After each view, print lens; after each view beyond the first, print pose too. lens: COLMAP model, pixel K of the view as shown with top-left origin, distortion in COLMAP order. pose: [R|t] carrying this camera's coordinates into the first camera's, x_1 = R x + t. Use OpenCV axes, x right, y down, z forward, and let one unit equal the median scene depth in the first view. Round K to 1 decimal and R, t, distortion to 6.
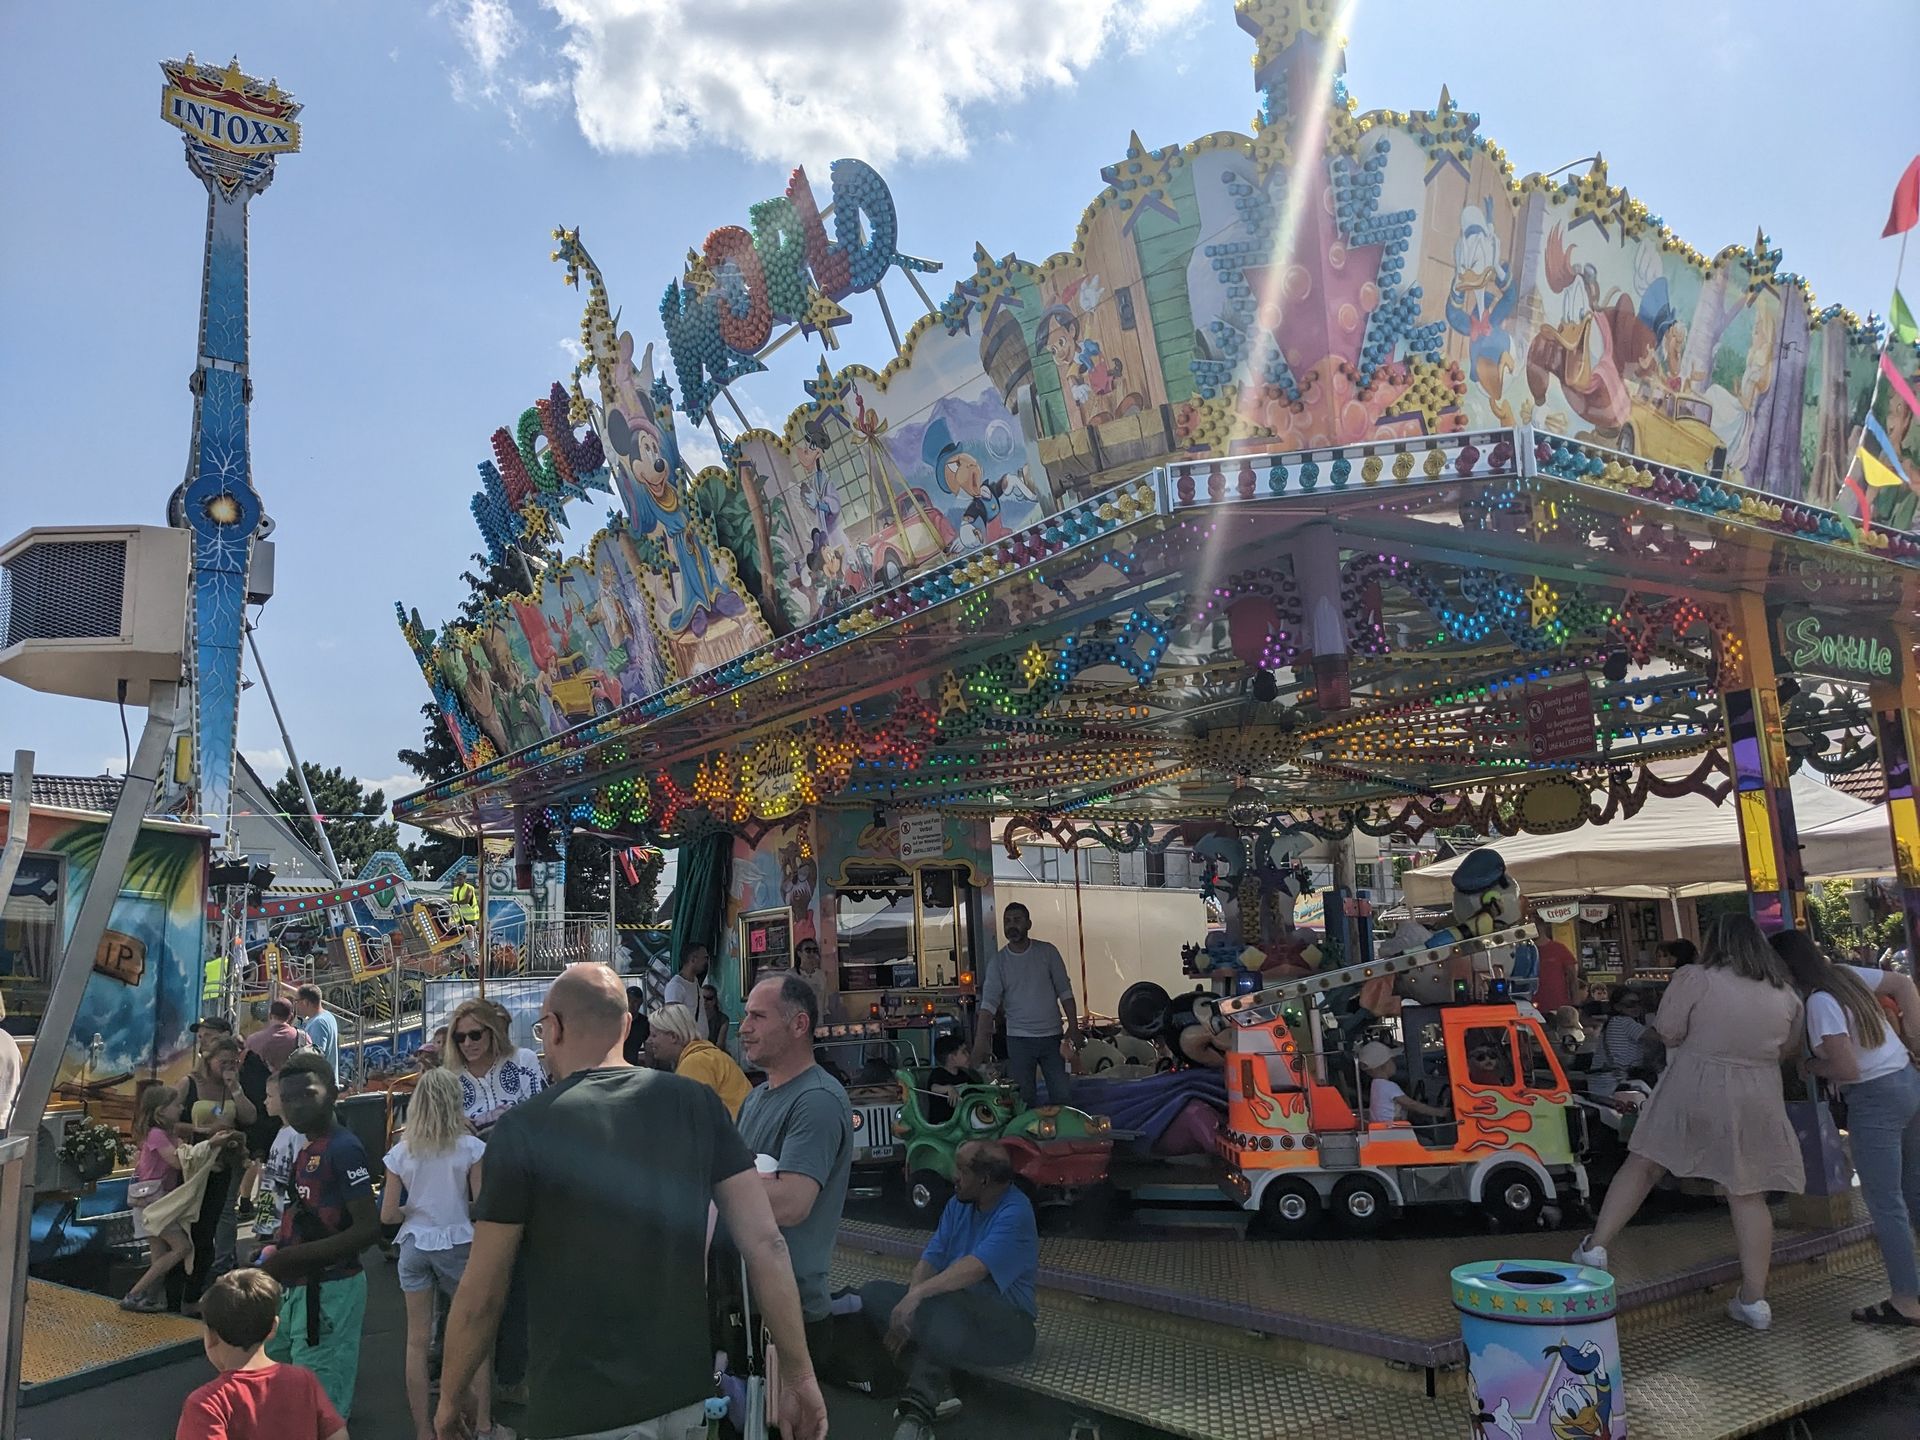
lens RADIAL K [[1496.7, 0, 960.8], [0, 1496.7, 801.5], [0, 0, 1]] dist [0.009751, -0.032696]
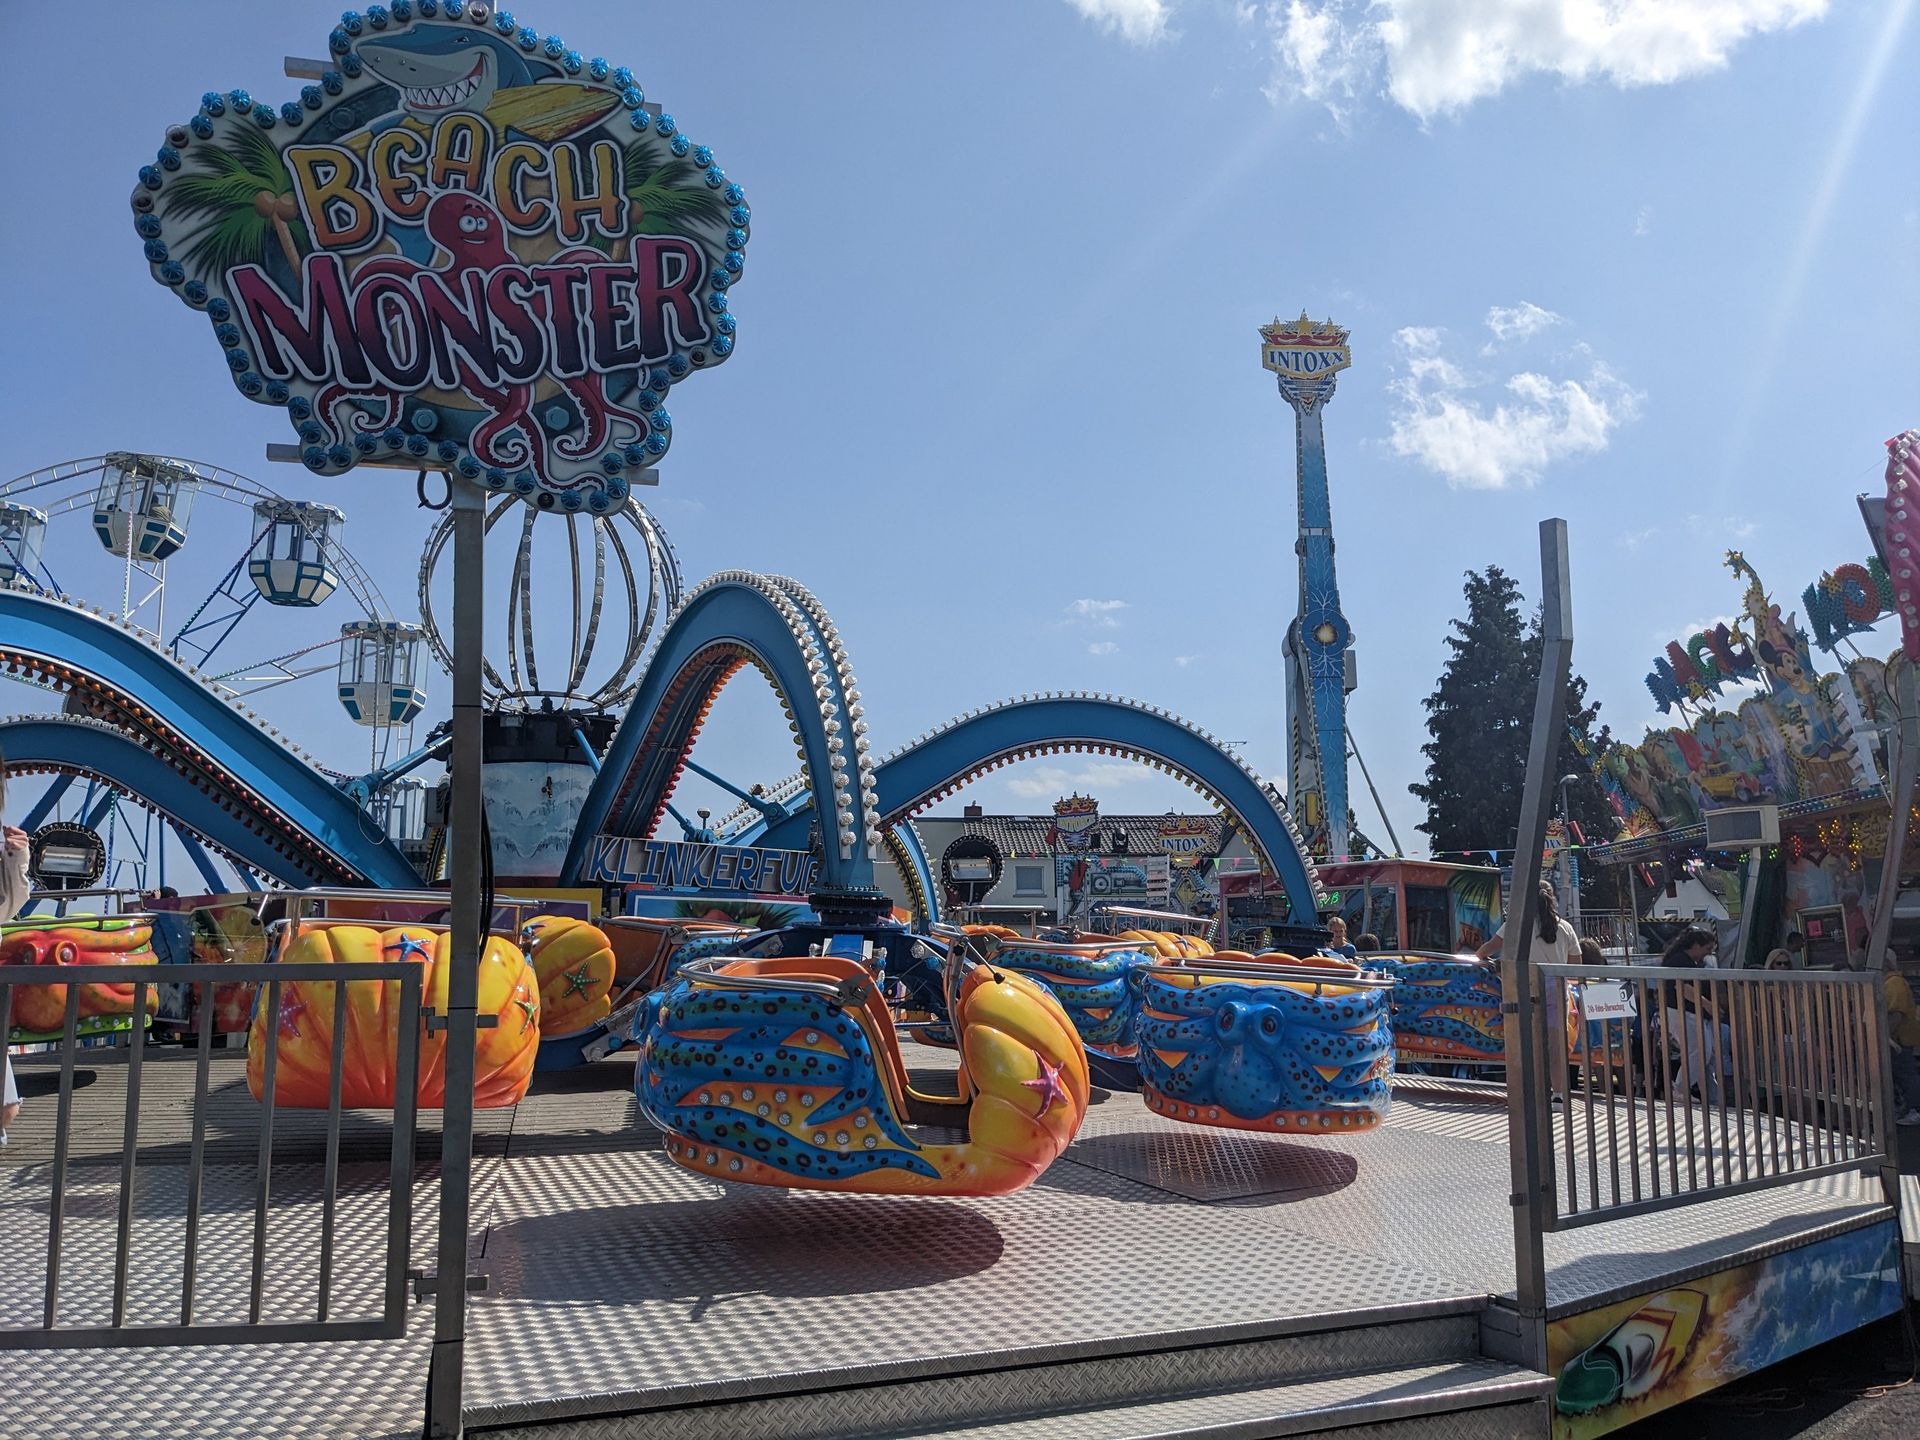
lens RADIAL K [[1496.7, 0, 960.8], [0, 1496.7, 801.5], [0, 0, 1]] dist [0.009751, -0.032696]
pose [[0.846659, -0.054842, -0.529302, -0.046918], [0.055802, 0.998341, -0.014180, -0.041585], [0.529202, -0.017531, 0.848315, -0.500617]]
